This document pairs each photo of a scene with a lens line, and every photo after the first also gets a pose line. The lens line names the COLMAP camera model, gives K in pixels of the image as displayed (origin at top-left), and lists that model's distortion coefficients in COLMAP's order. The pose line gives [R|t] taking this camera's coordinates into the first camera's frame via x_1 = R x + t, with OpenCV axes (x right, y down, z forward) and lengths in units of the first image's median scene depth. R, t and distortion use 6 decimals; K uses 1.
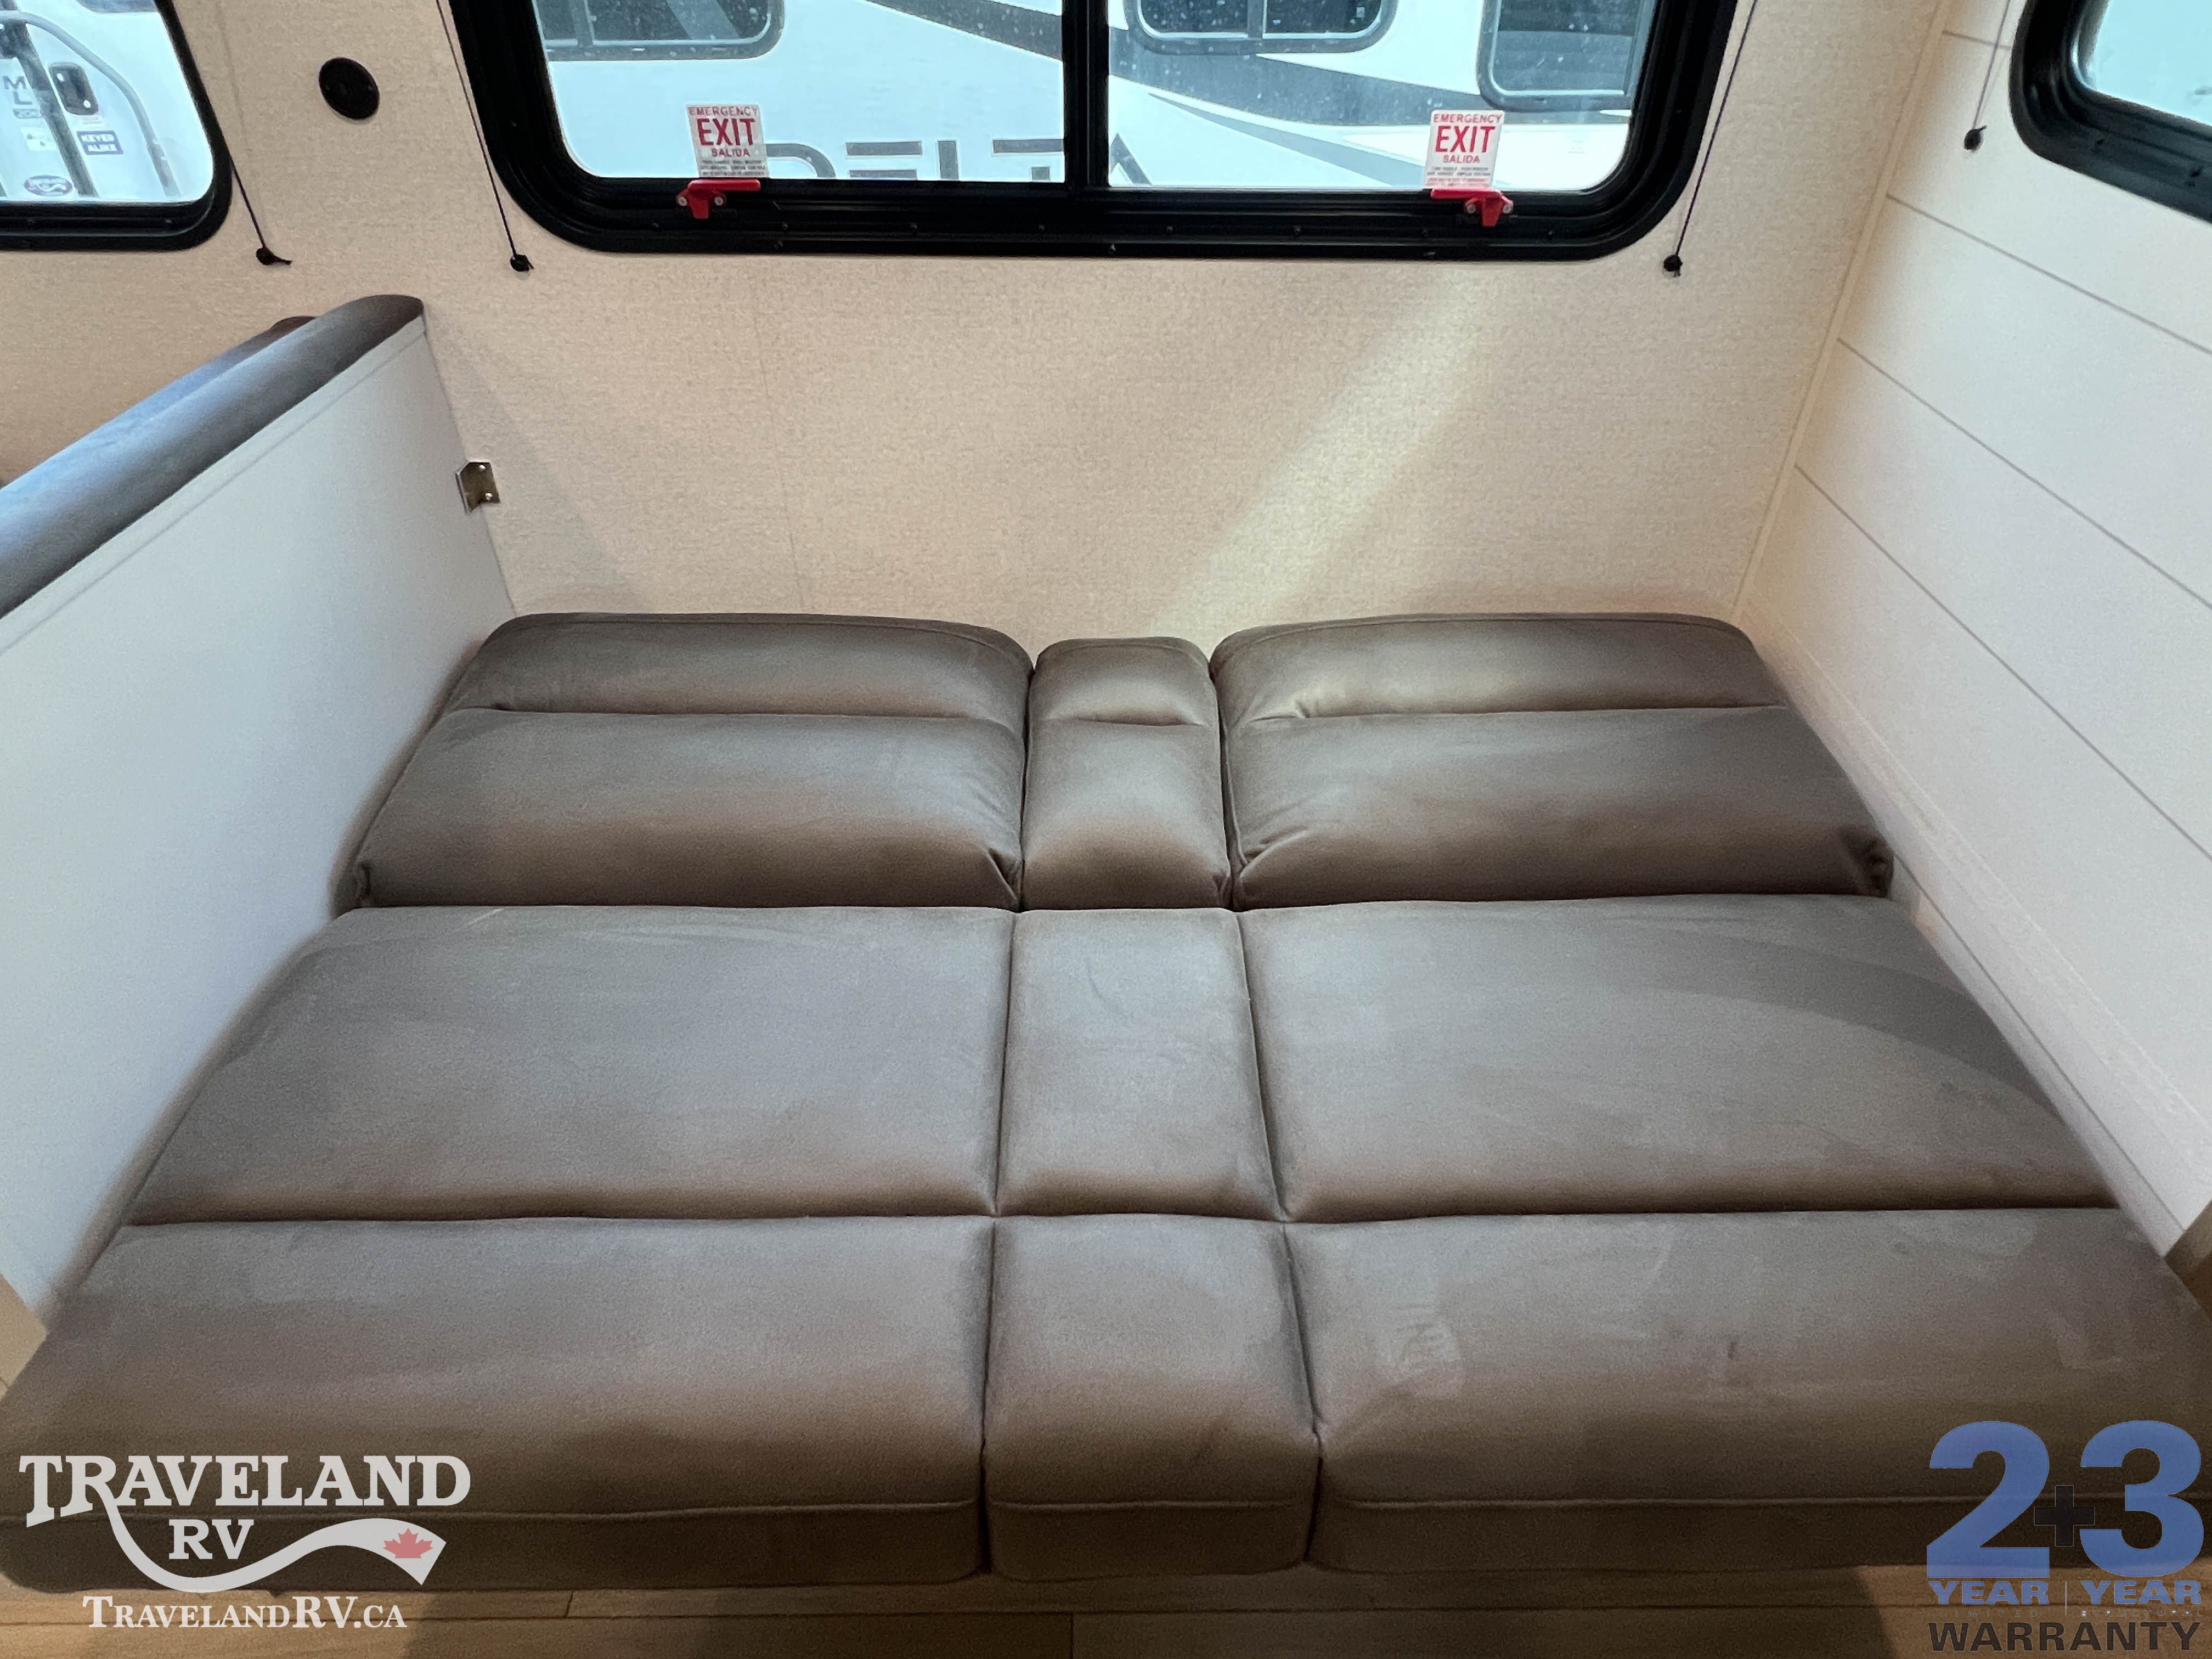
lens RADIAL K [[1323.0, 0, 1125.7], [0, 1323.0, 823.0], [0, 0, 1]] dist [-0.000004, -0.001961]
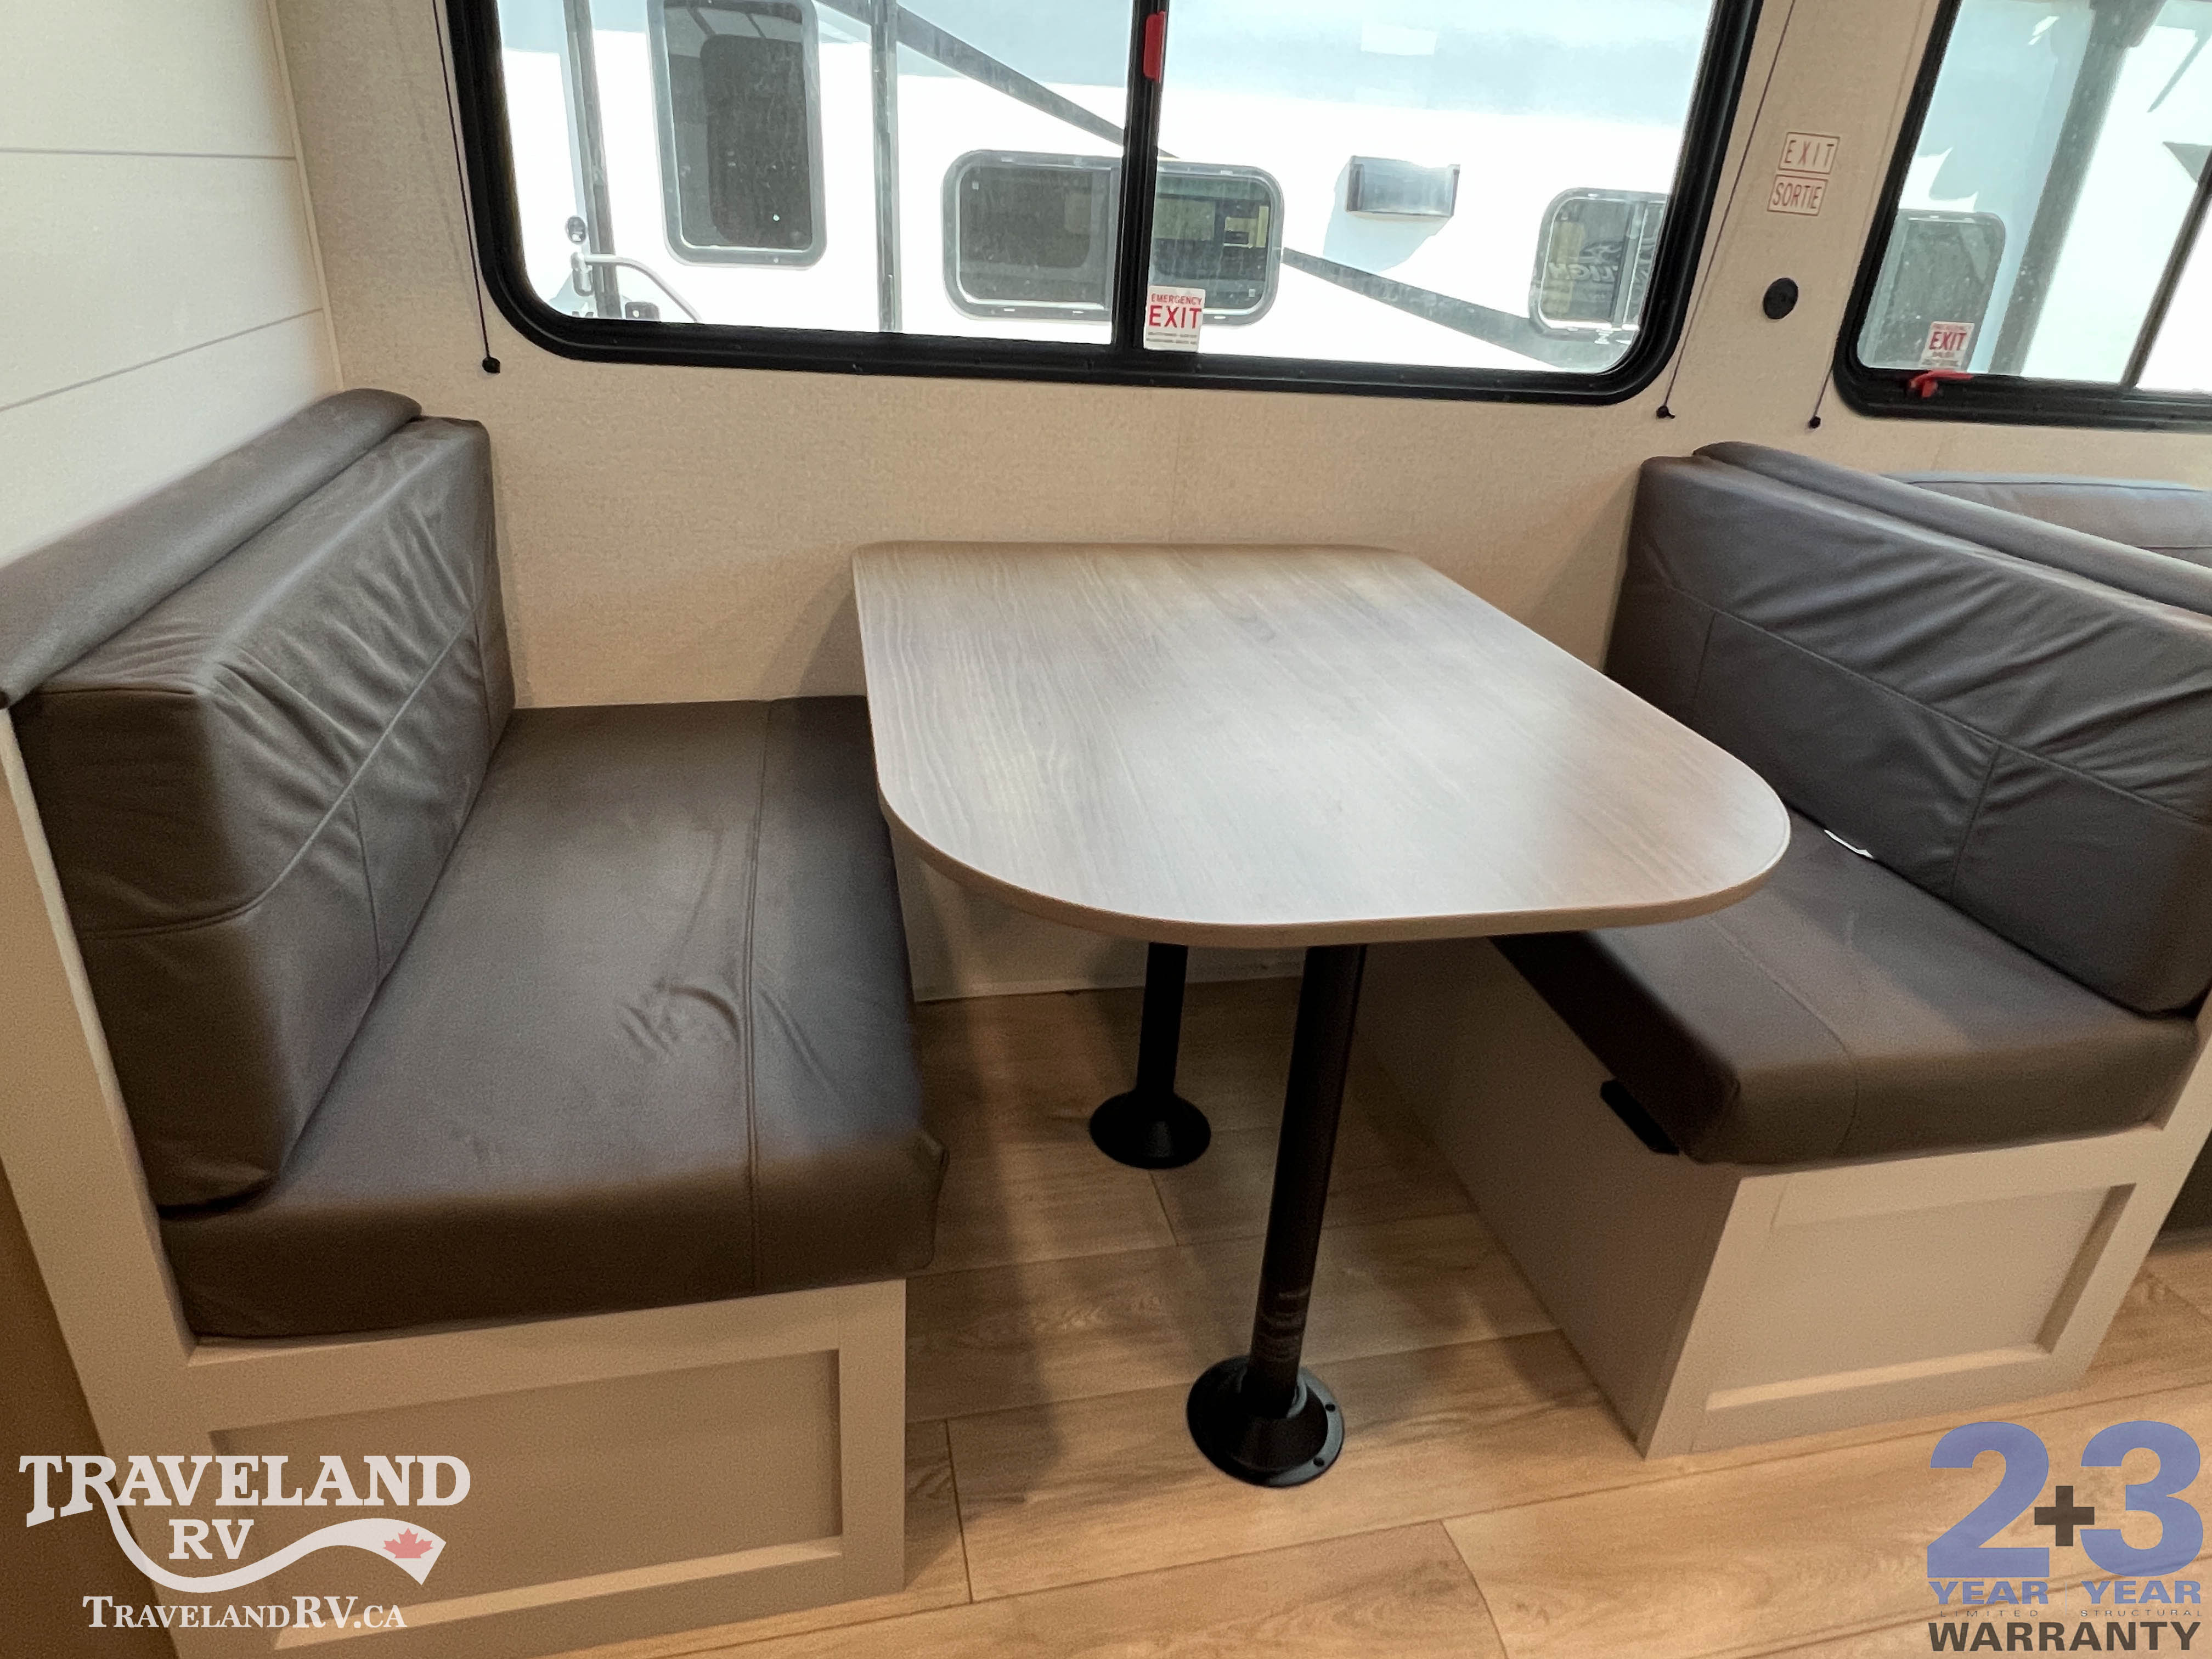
lens RADIAL K [[1323.0, 0, 1125.7], [0, 1323.0, 823.0], [0, 0, 1]] dist [-0.000004, -0.001961]
pose [[0.973712, -0.041409, 0.223988, -1.495361], [0.085285, 0.978087, -0.189926, 0.187611], [-0.211215, 0.204036, 0.955907, -0.083282]]
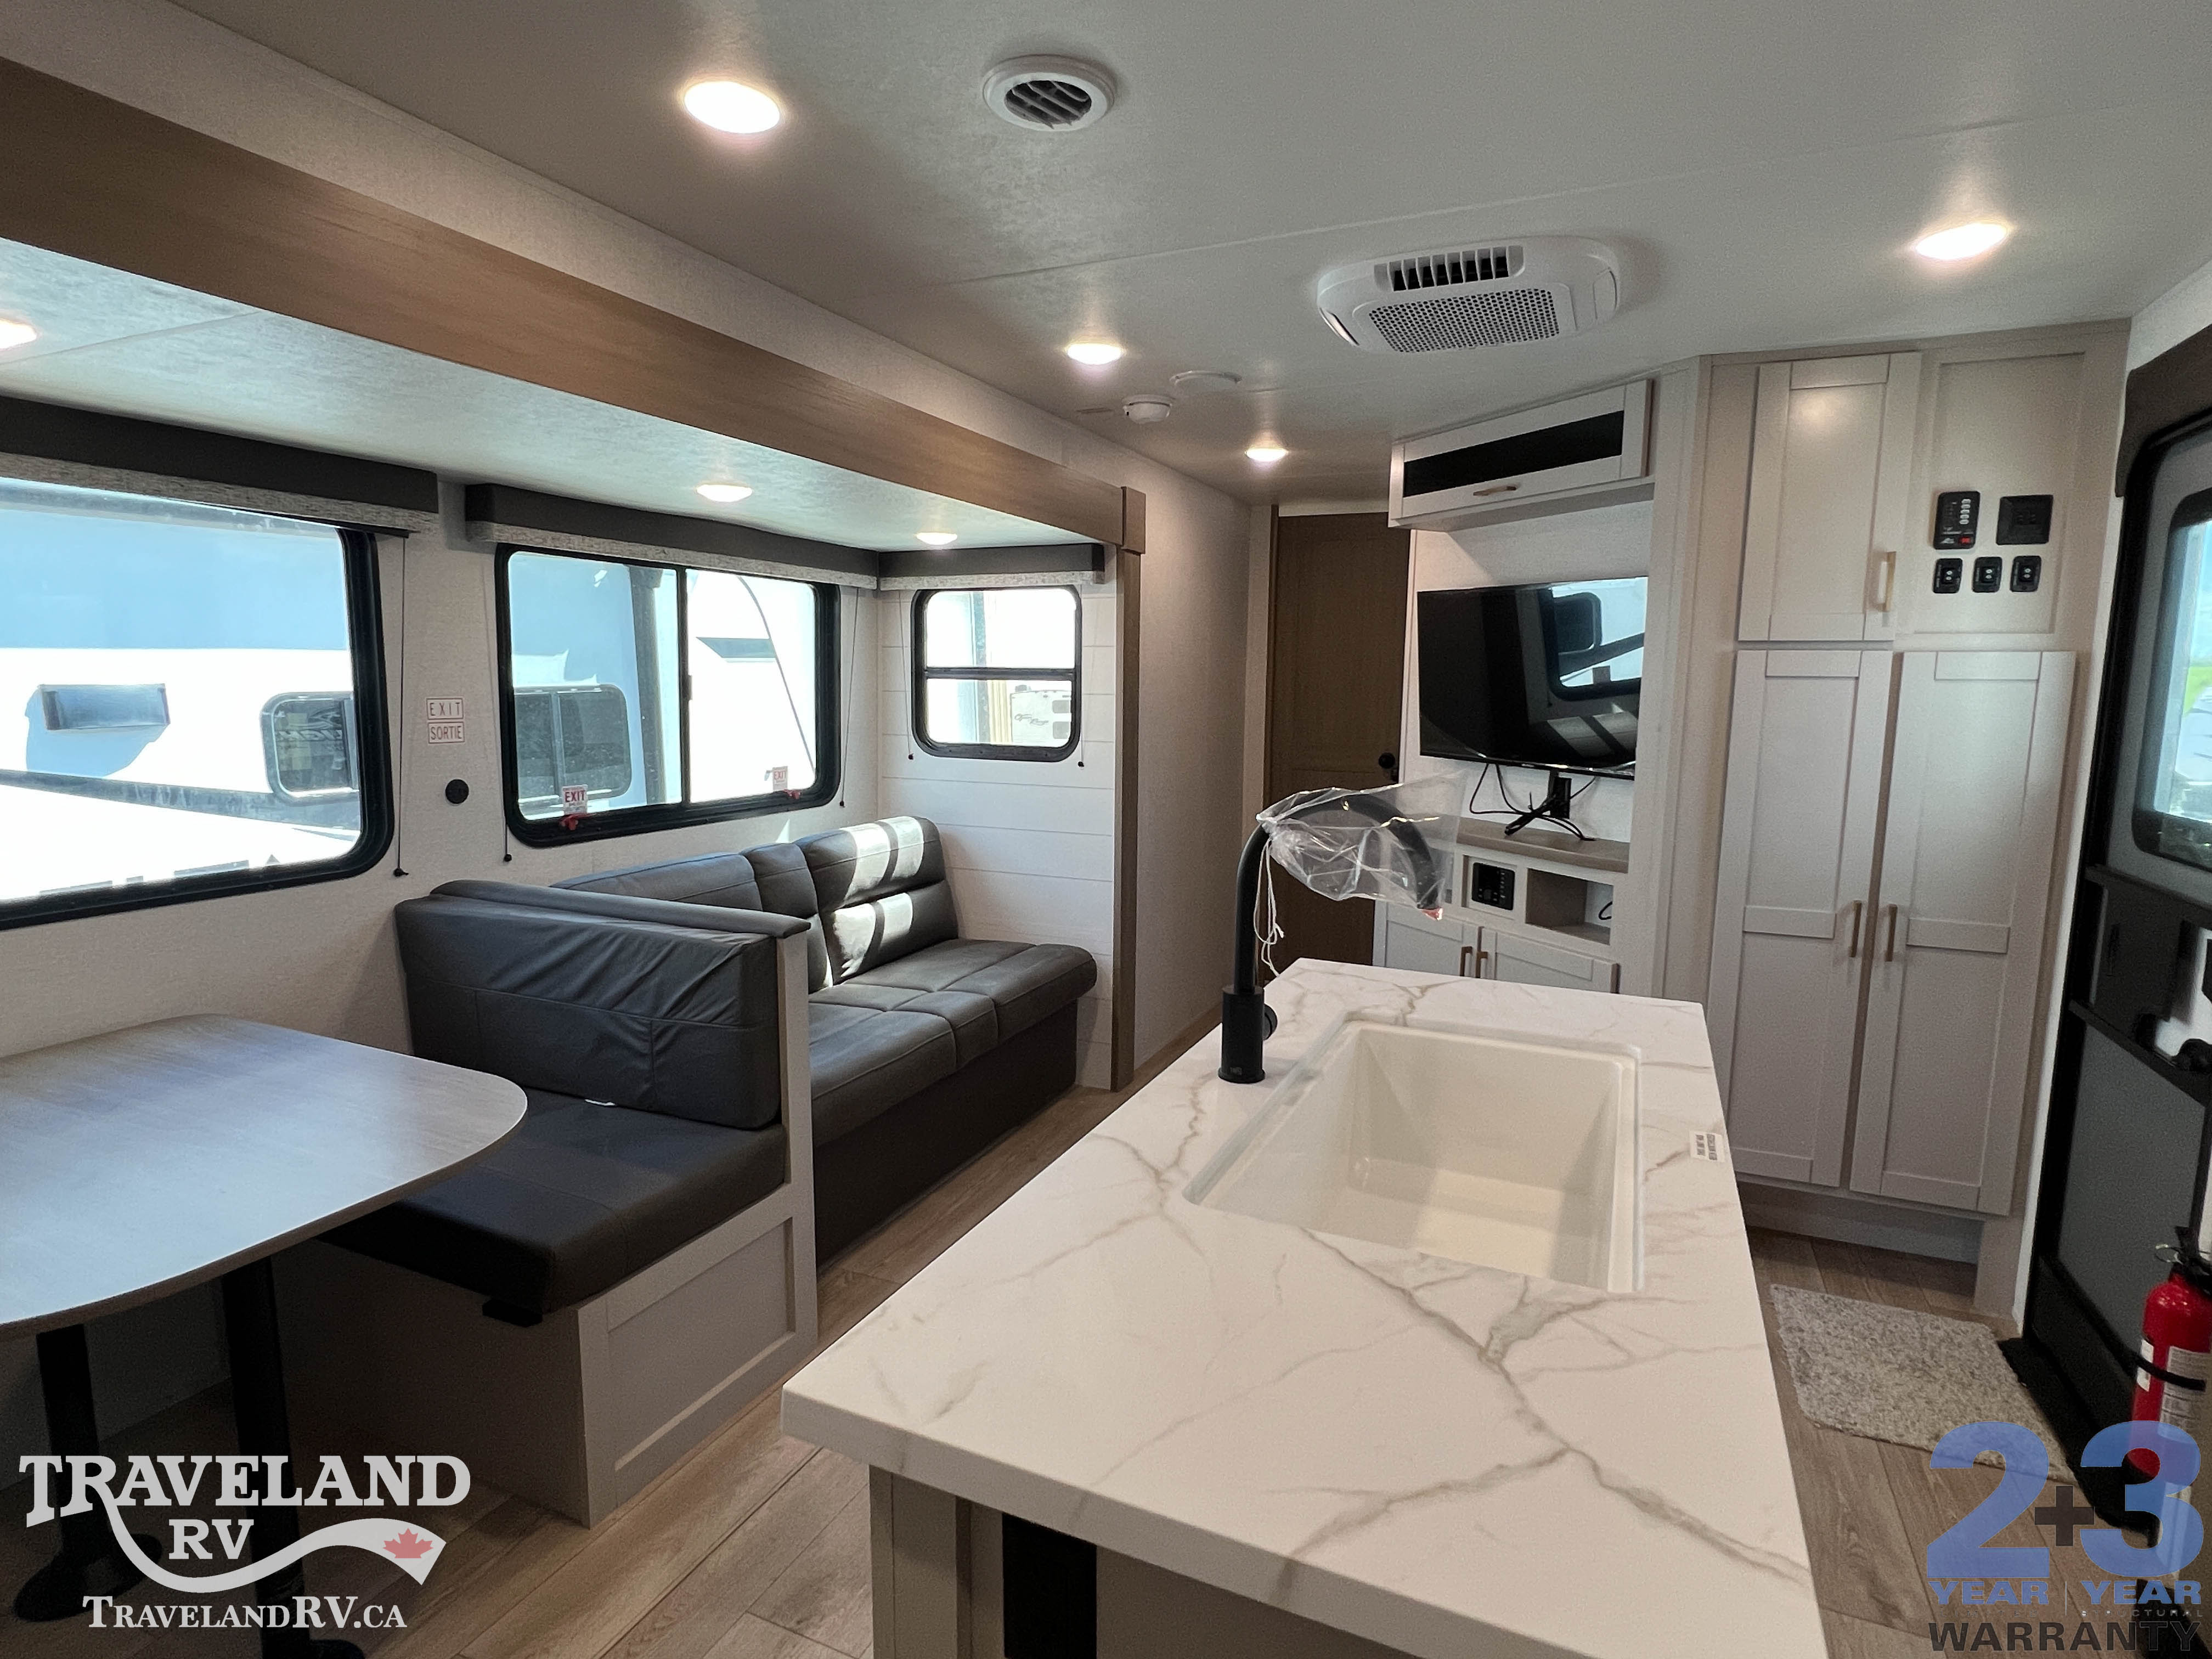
lens RADIAL K [[1134.8, 0, 1113.0], [0, 1134.8, 830.1], [0, 0, 1]] dist [-0.001475, -0.000162]
pose [[0.415663, -0.124973, 0.900892, -1.725219], [0.547455, 0.825362, -0.138095, 0.340308], [-0.726304, 0.550599, 0.411489, -0.513162]]
